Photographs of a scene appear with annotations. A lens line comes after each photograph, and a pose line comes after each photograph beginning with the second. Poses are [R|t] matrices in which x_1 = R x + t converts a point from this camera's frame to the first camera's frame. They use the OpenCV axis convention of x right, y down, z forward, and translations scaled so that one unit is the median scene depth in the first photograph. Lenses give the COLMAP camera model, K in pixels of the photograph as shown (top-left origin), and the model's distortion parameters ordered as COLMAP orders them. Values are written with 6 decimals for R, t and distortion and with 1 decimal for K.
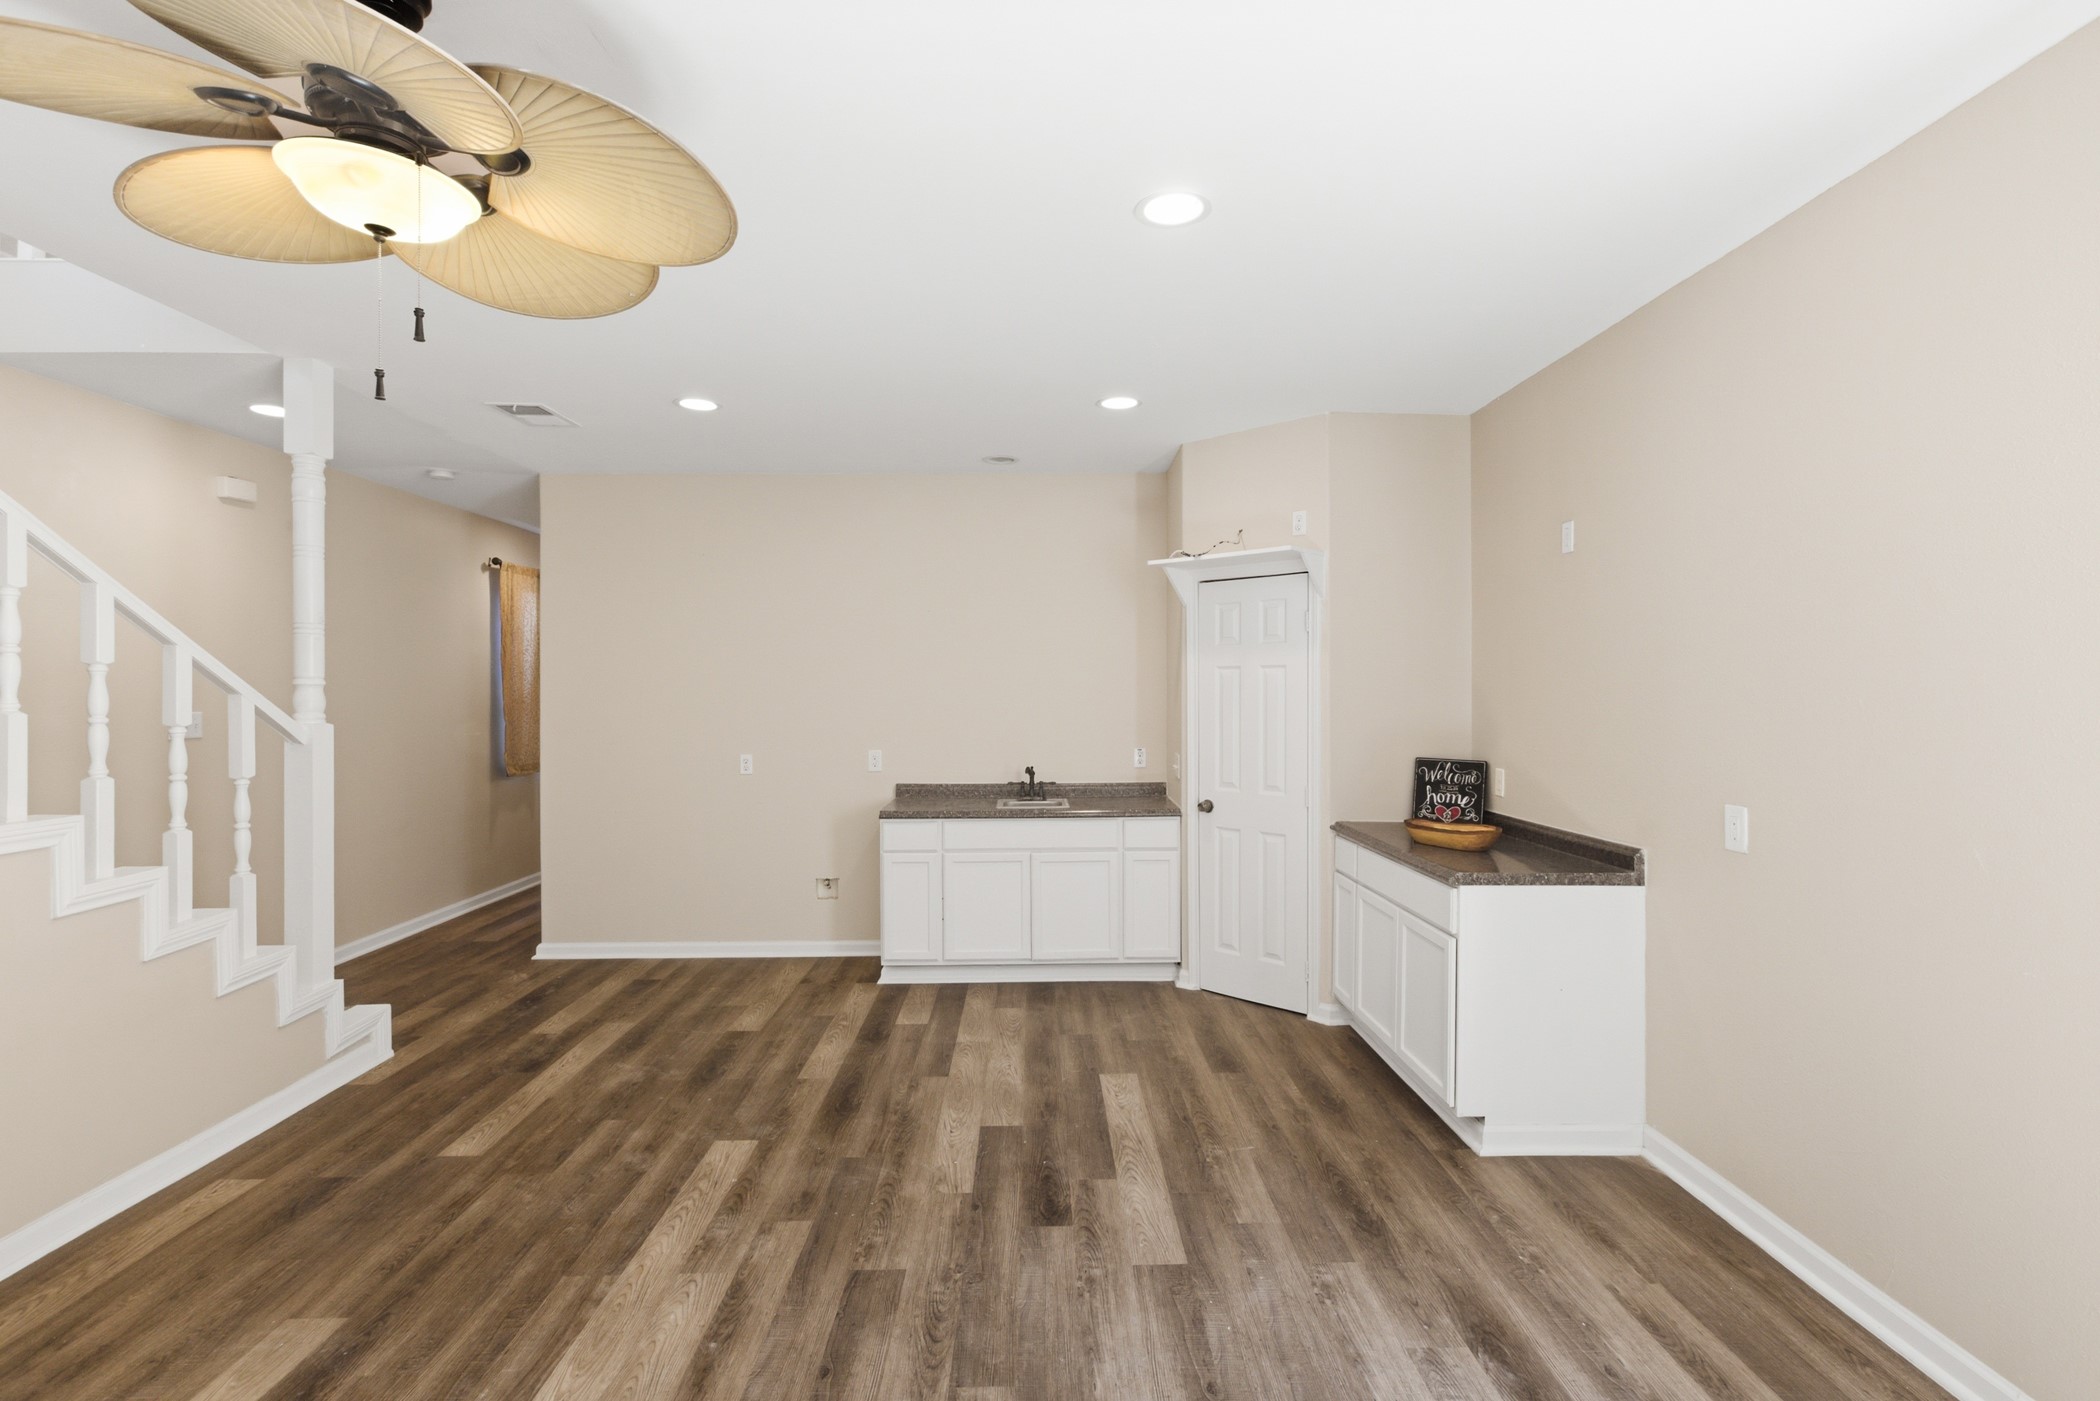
lens RADIAL K [[958.6, 0, 1046.8], [0, 958.6, 698.2], [0, 0, 1]] dist [-0.009209, 0.002285]
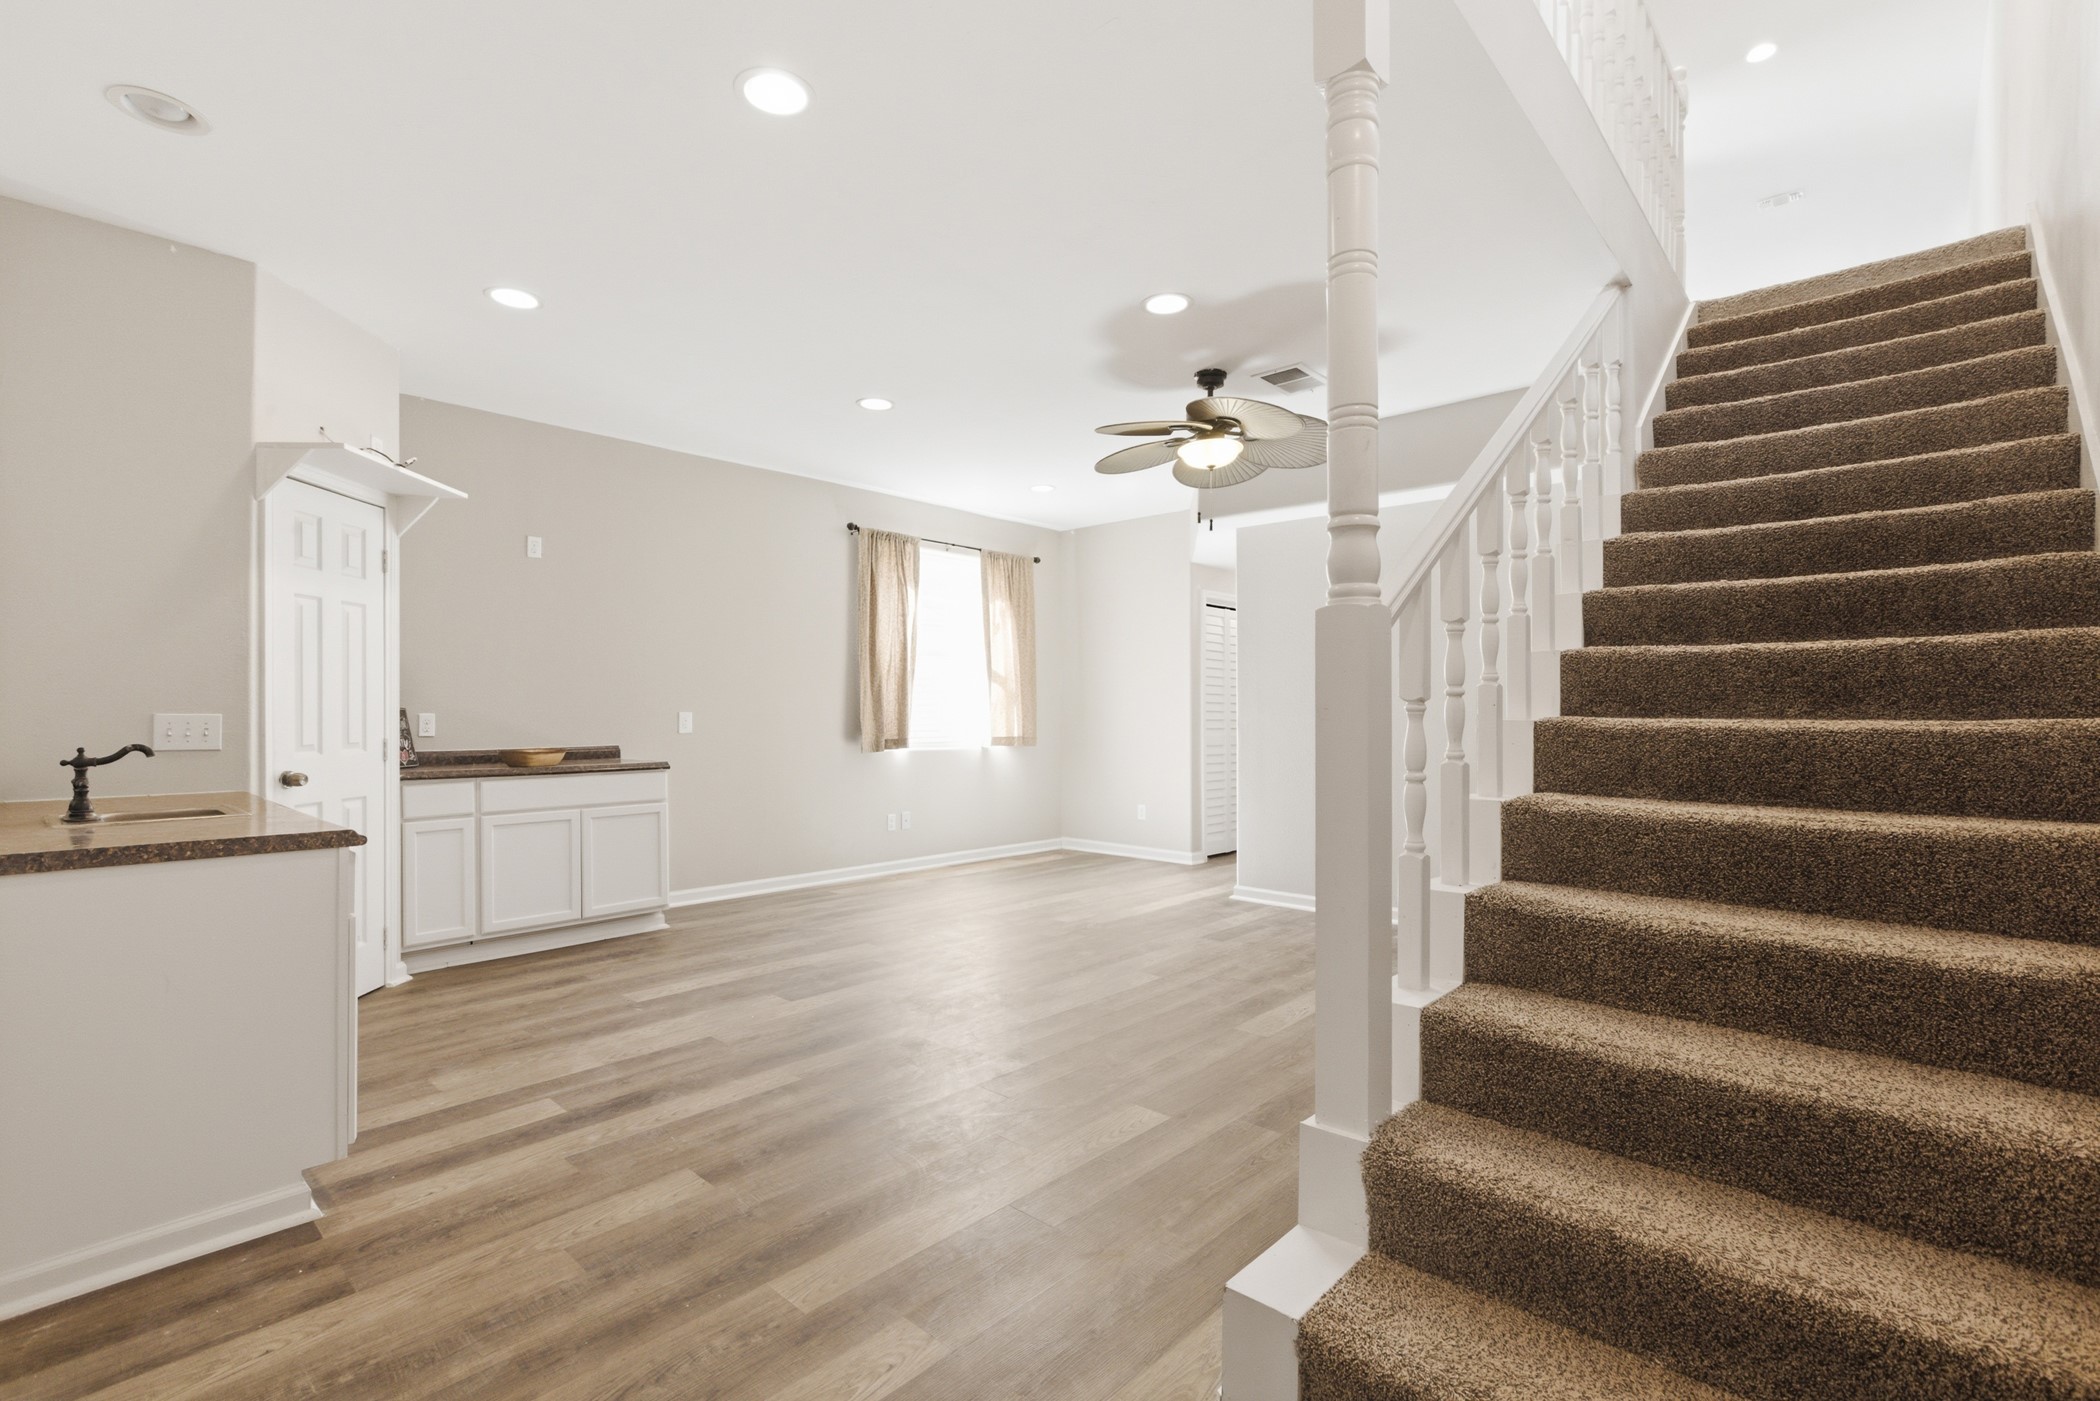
lens RADIAL K [[958.6, 0, 1067.1], [0, 958.6, 705.3], [0, 0, 1]] dist [-0.009209, 0.002285]
pose [[-0.739774, 0.006954, 0.672820, -1.247729], [0.006489, 0.999974, -0.003201, 0.099182], [-0.672824, 0.001998, -0.739799, 1.837158]]
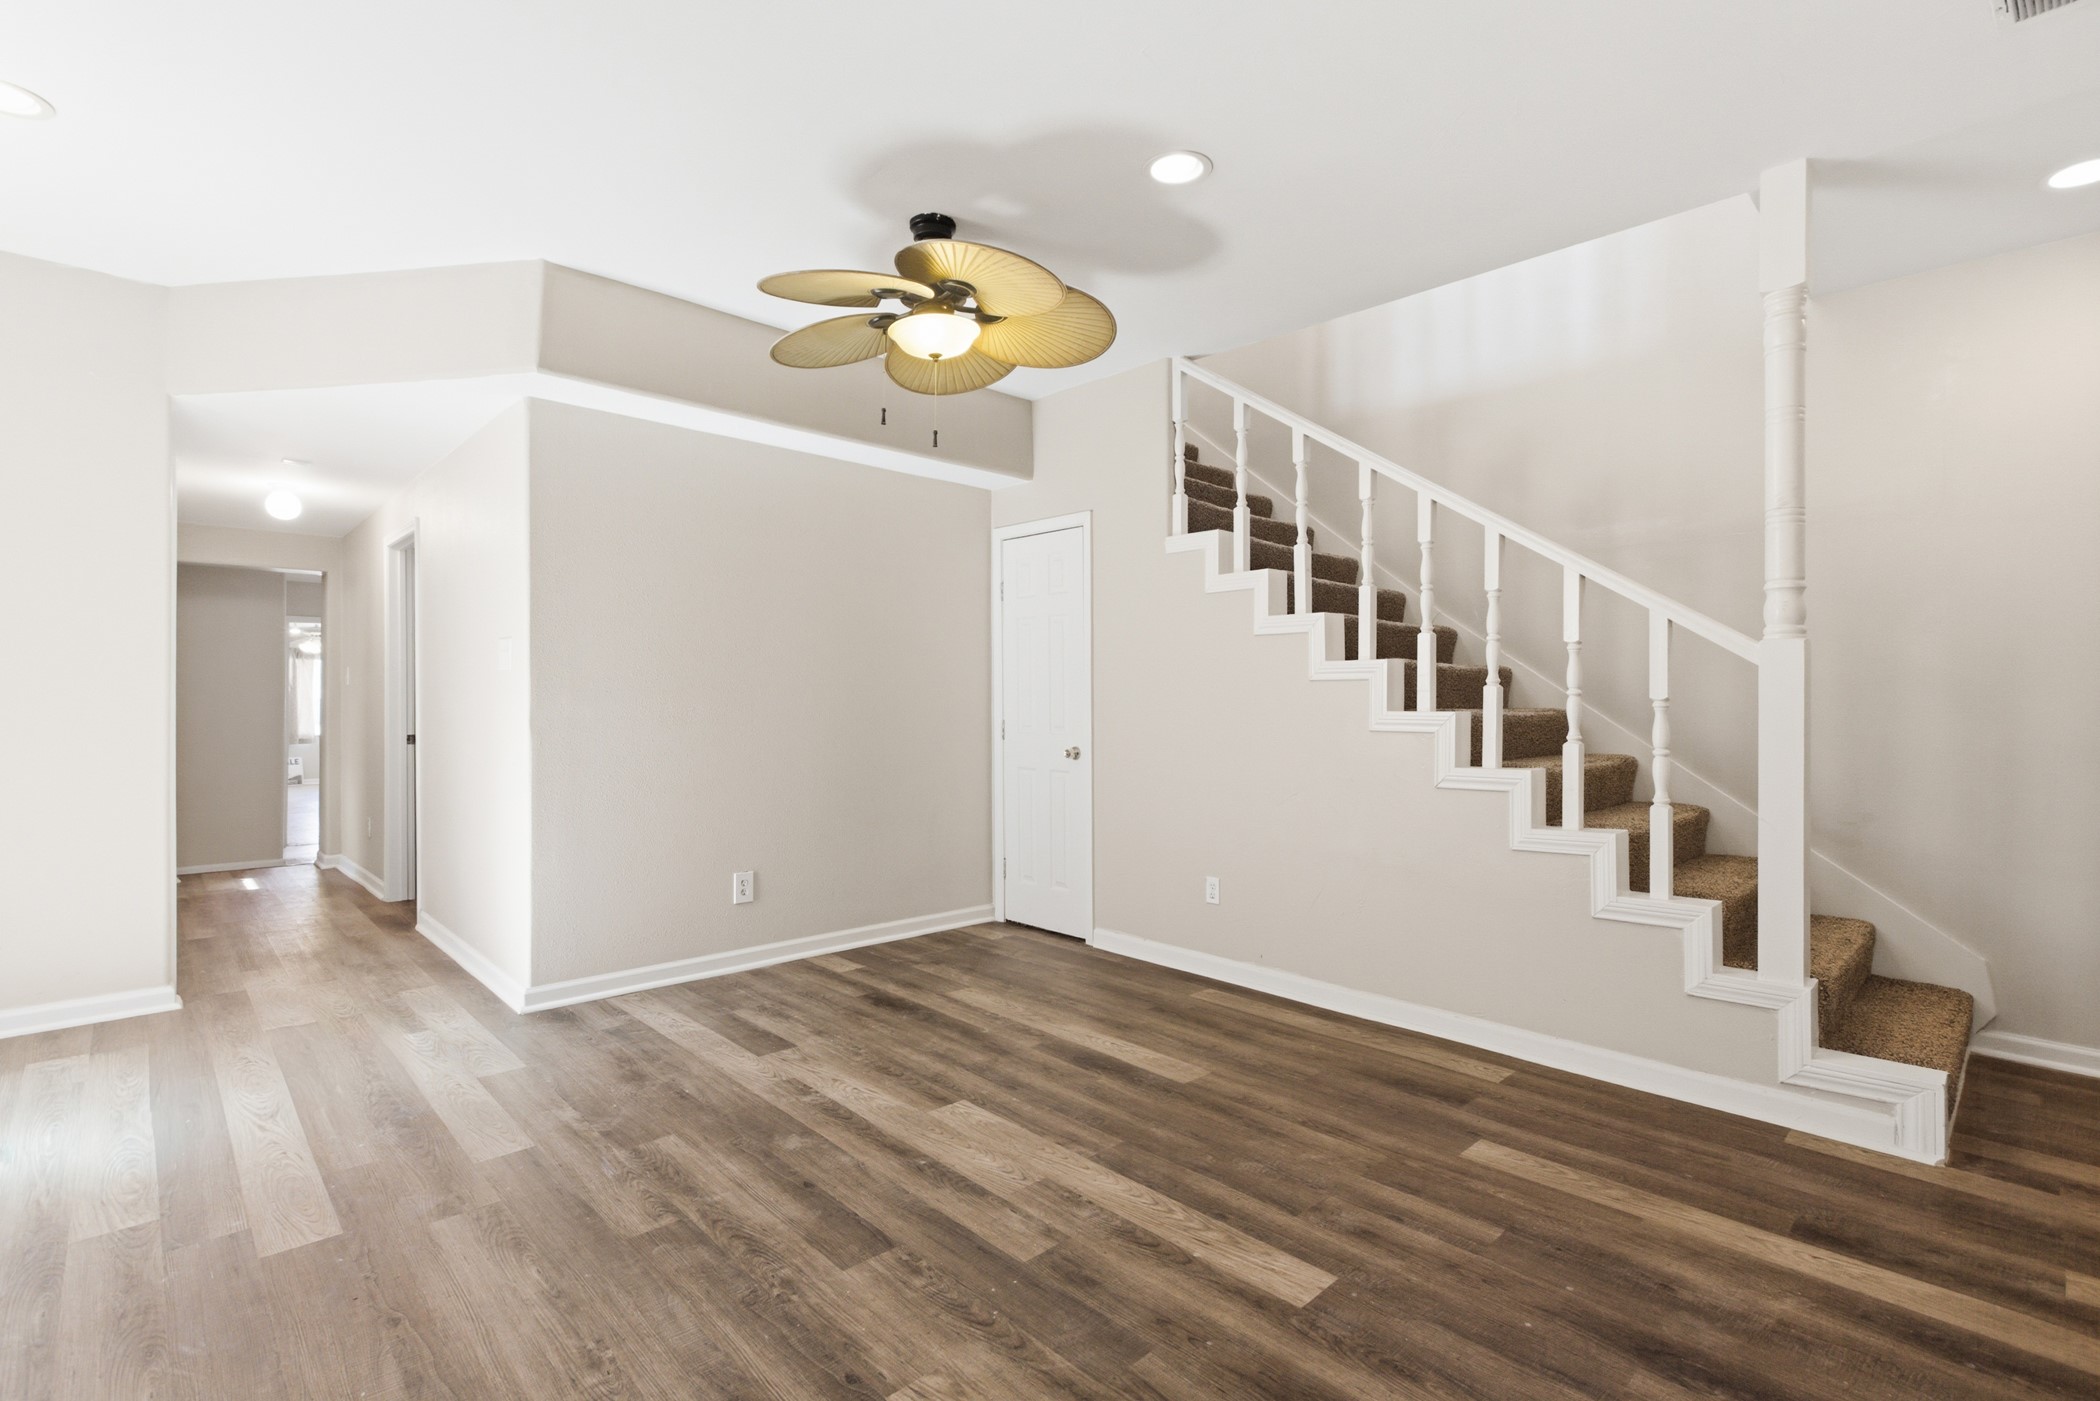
lens RADIAL K [[958.6, 0, 1048.9], [0, 958.6, 696.6], [0, 0, 1]] dist [-0.009209, 0.002285]
pose [[-0.731125, -0.002613, -0.682239, 0.232475], [-0.008713, 0.999947, 0.005507, 0.090975], [0.682188, 0.009970, -0.731109, 1.433100]]
